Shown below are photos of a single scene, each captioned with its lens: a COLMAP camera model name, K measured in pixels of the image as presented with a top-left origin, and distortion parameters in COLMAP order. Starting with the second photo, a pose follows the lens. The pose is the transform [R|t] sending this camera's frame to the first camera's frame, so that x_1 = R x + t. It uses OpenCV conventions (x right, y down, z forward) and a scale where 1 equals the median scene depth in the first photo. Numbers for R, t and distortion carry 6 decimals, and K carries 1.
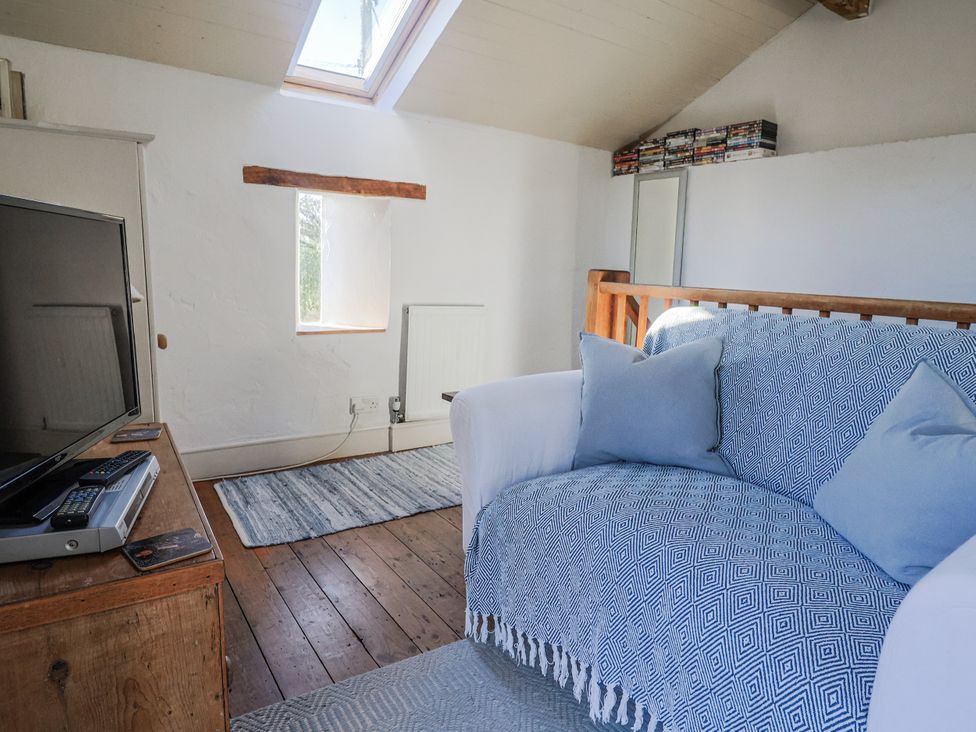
lens RADIAL K [[608.9, 0, 487.7], [0, 608.9, 355.0], [0, 0, 1]] dist [-0.005190, -0.001363]
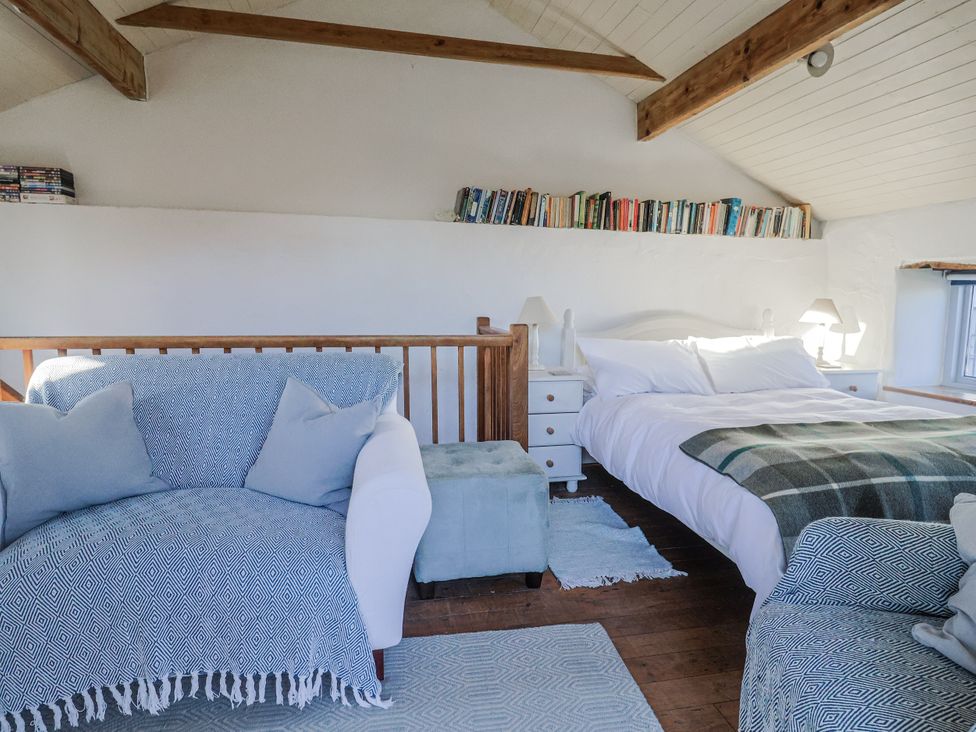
lens RADIAL K [[597.1, 0, 488.0], [0, 597.1, 366.0], [0, 0, 1]] dist [-0.005766, -0.003619]
pose [[0.391218, -0.147959, 0.908326, -0.397218], [0.140148, 0.985058, 0.100095, -0.078328], [-0.909564, 0.088141, 0.406108, -0.104712]]
